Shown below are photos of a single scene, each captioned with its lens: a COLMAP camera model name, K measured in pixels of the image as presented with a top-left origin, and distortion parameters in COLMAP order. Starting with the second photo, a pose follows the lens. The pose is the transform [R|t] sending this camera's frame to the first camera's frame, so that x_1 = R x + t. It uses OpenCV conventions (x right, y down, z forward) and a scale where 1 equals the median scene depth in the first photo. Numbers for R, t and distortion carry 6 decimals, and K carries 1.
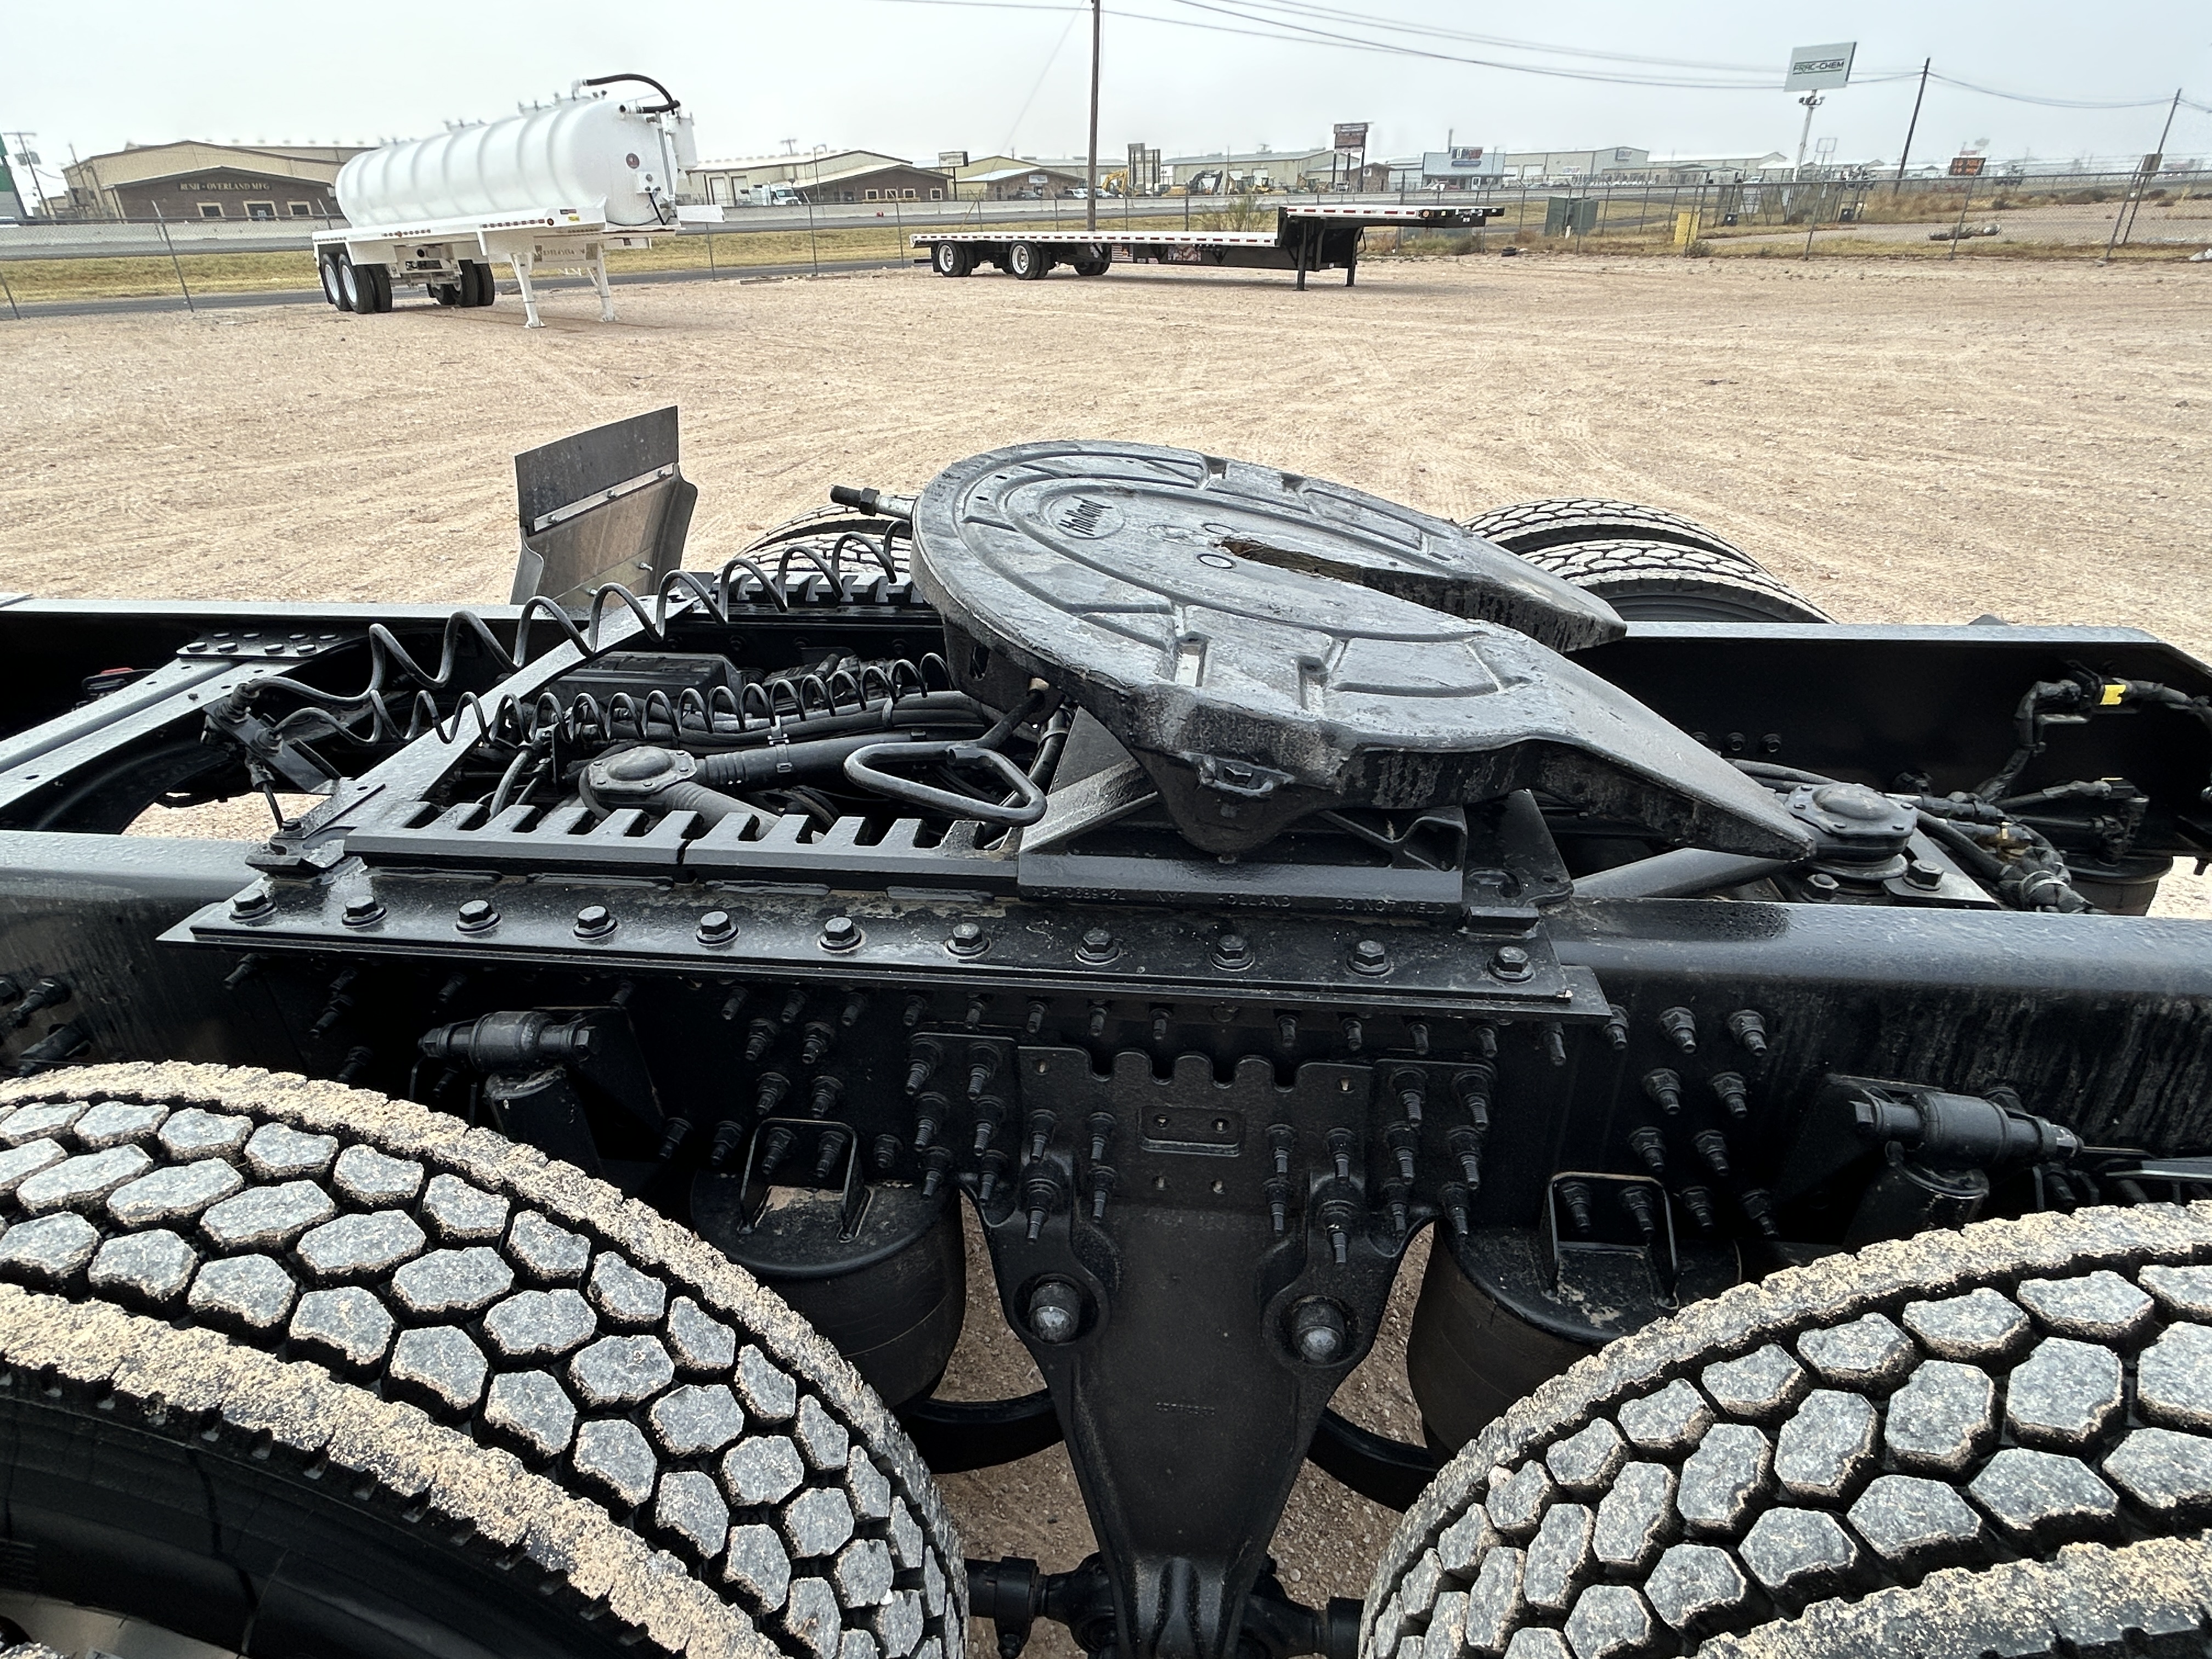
lens RADIAL K [[1198.4, 0, 1106.0], [0, 1198.4, 829.5], [0, 0, 1]] dist [-0.015599, 0.011869]
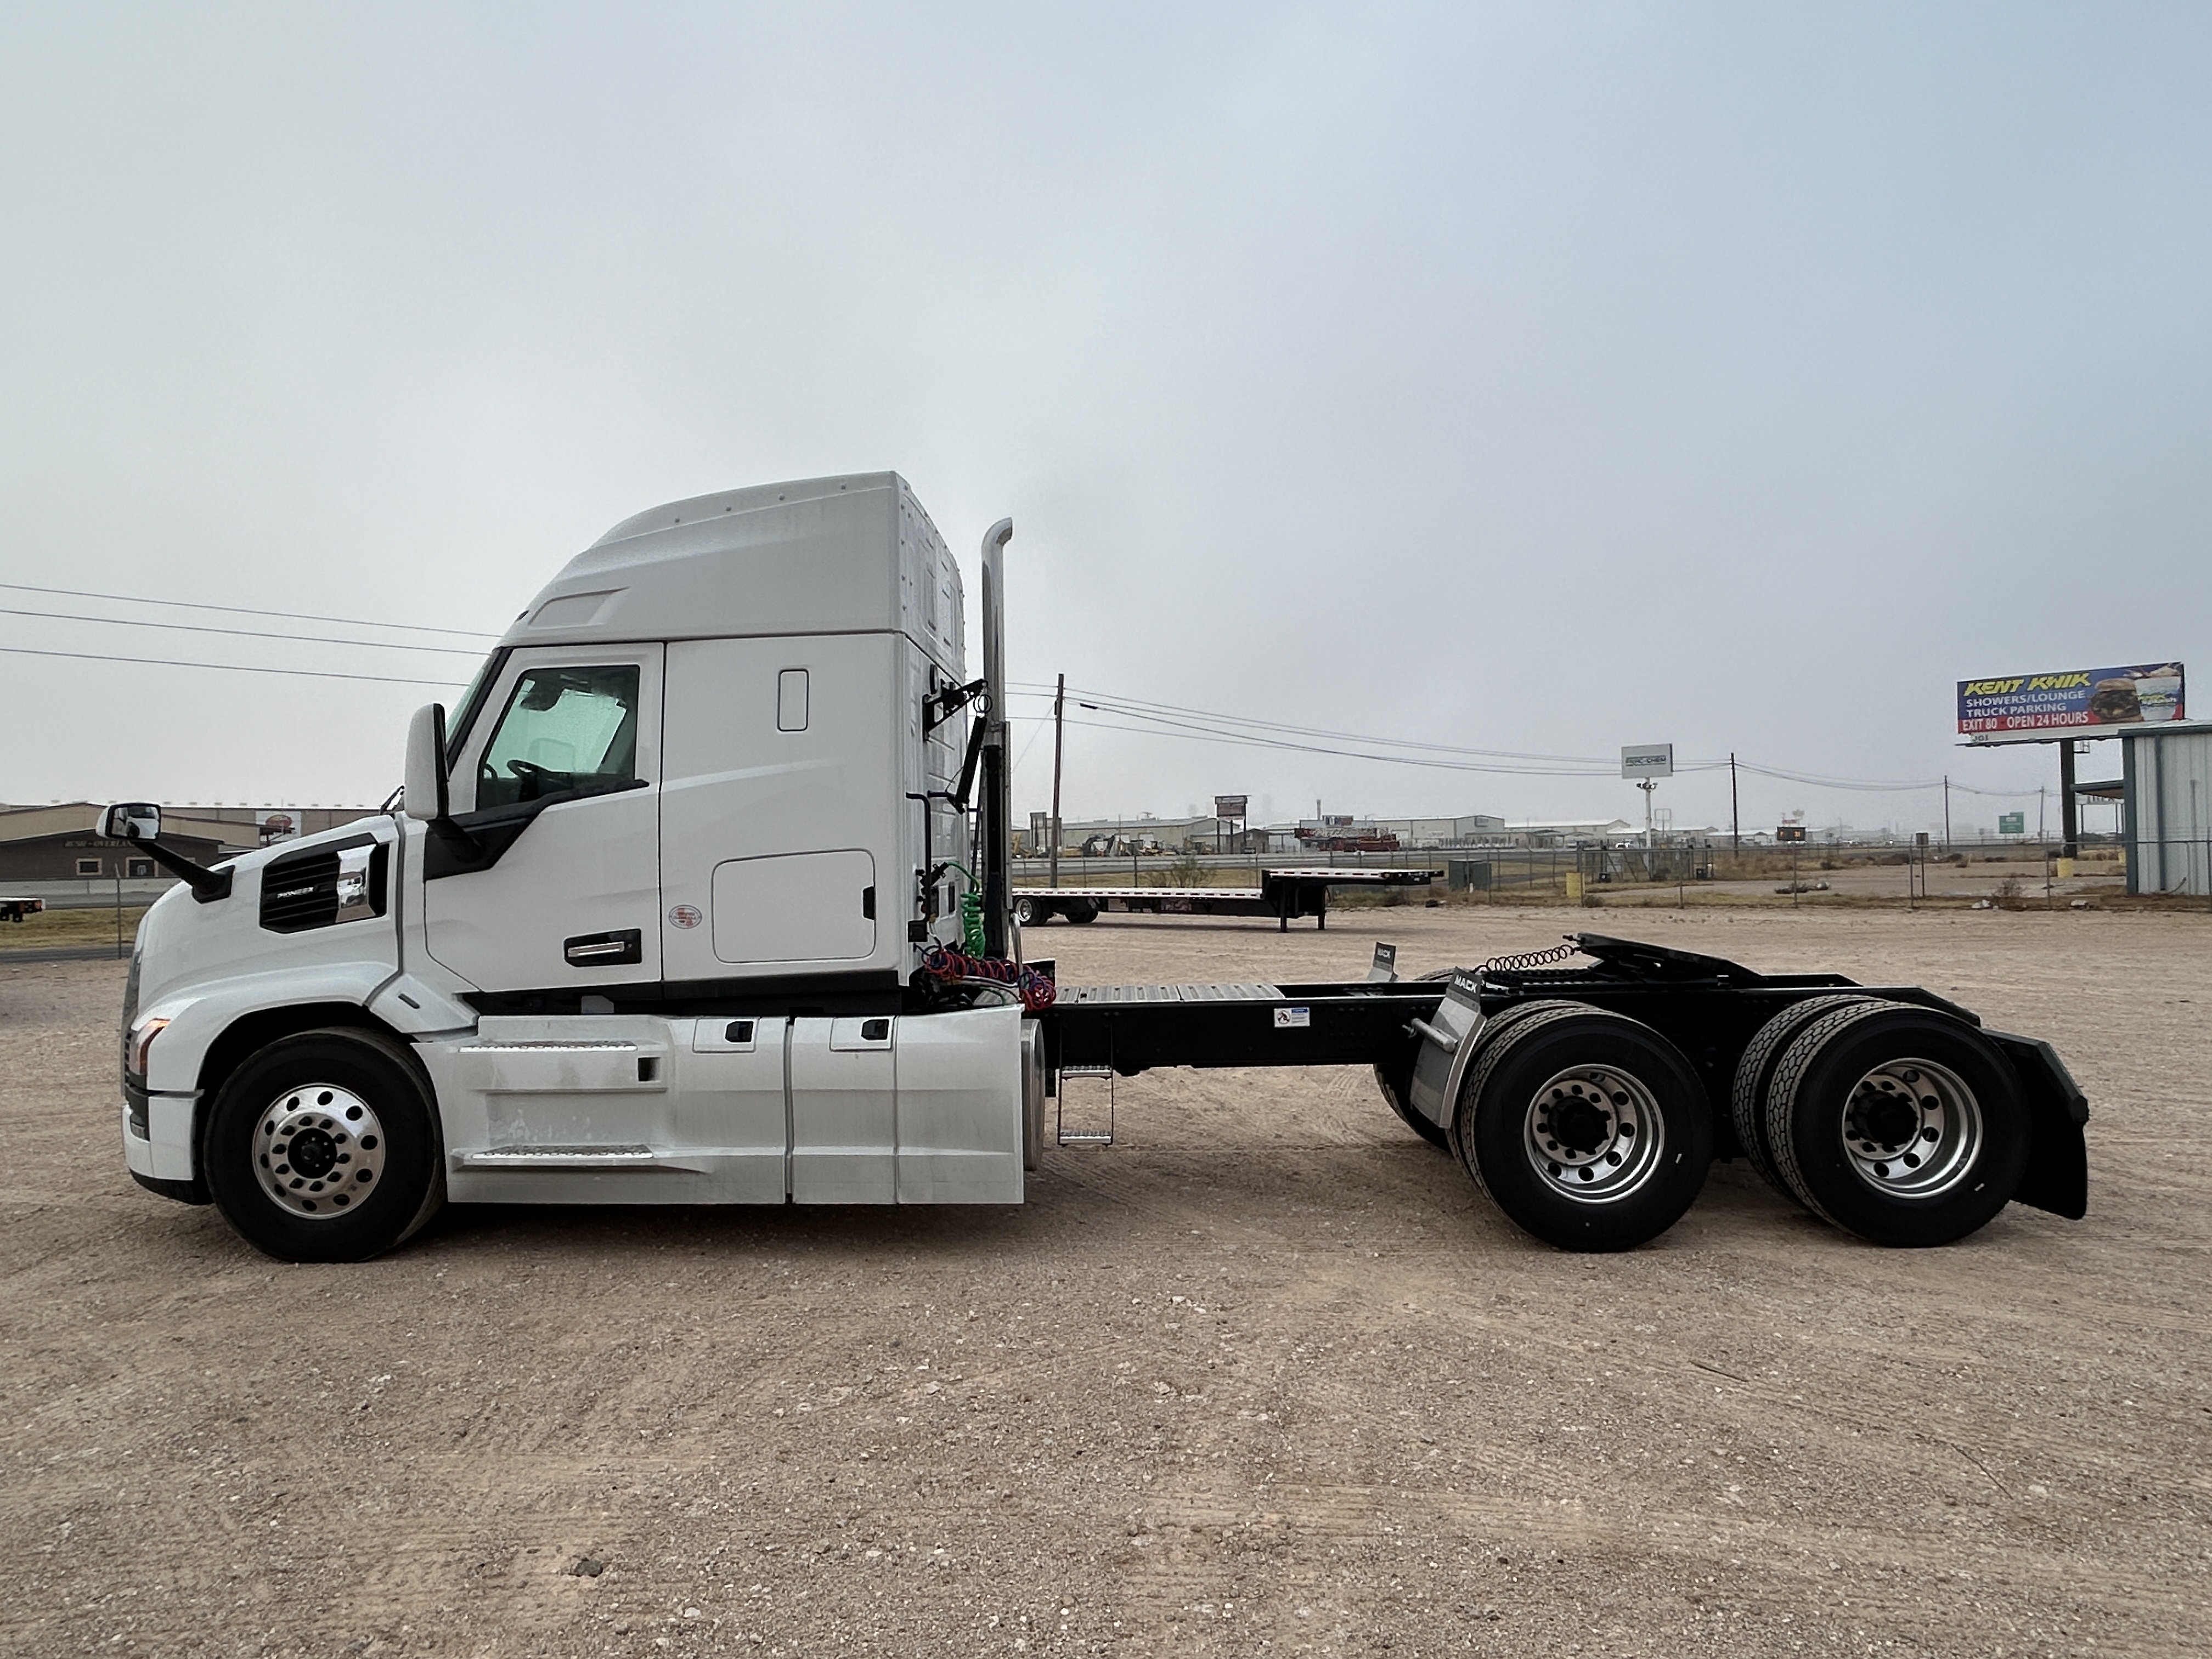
lens RADIAL K [[1334.7, 0, 1106.0], [0, 1334.7, 829.5], [0, 0, 1]] dist [-0.020341, -0.000230]
pose [[0.996294, 0.003824, 0.085924, -0.079178], [0.038427, 0.873969, -0.484460, 0.058652], [-0.076947, 0.485966, 0.870584, -0.118139]]
